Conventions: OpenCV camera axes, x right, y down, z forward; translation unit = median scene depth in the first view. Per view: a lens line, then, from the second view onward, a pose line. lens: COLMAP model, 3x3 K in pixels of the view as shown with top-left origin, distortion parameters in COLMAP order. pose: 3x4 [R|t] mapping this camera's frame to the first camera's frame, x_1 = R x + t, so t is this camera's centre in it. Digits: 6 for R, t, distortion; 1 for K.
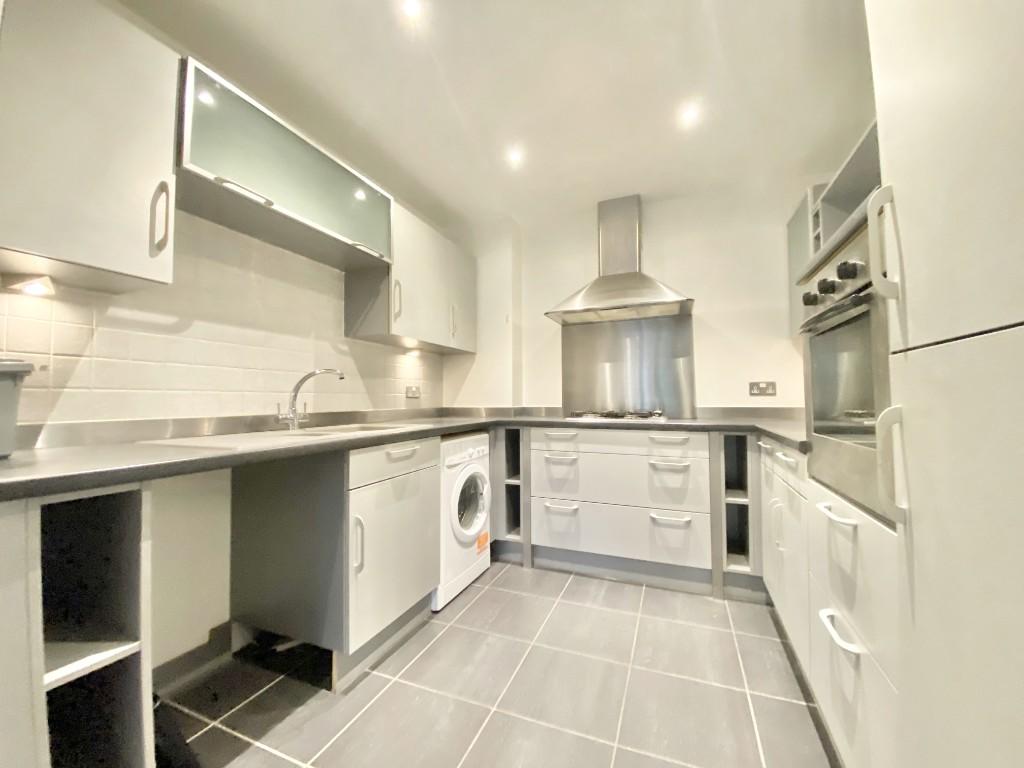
lens RADIAL K [[416.9, 0, 511.0], [0, 416.9, 383.9], [0, 0, 1]] dist [0.058681, -0.039301]
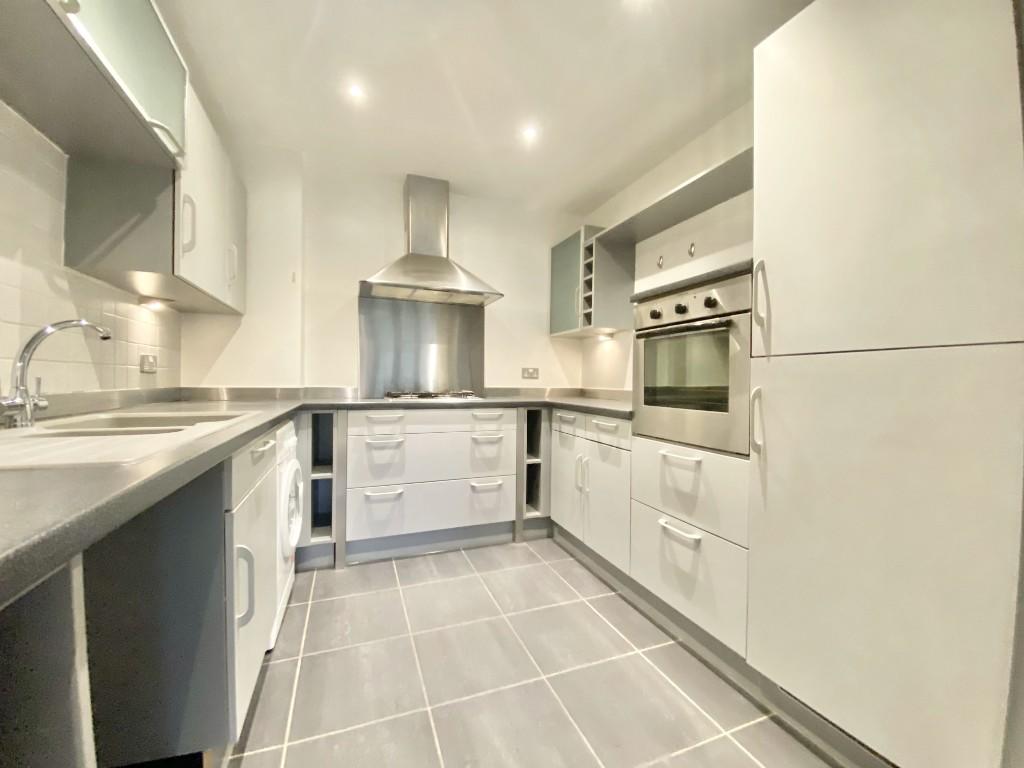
lens RADIAL K [[416.9, 0, 511.0], [0, 416.9, 383.9], [0, 0, 1]] dist [0.058681, -0.039301]
pose [[0.730433, 0.008461, 0.682932, -0.339958], [-0.041118, 0.998654, 0.031605, 0.007802], [-0.681745, -0.051166, 0.729798, 0.140190]]
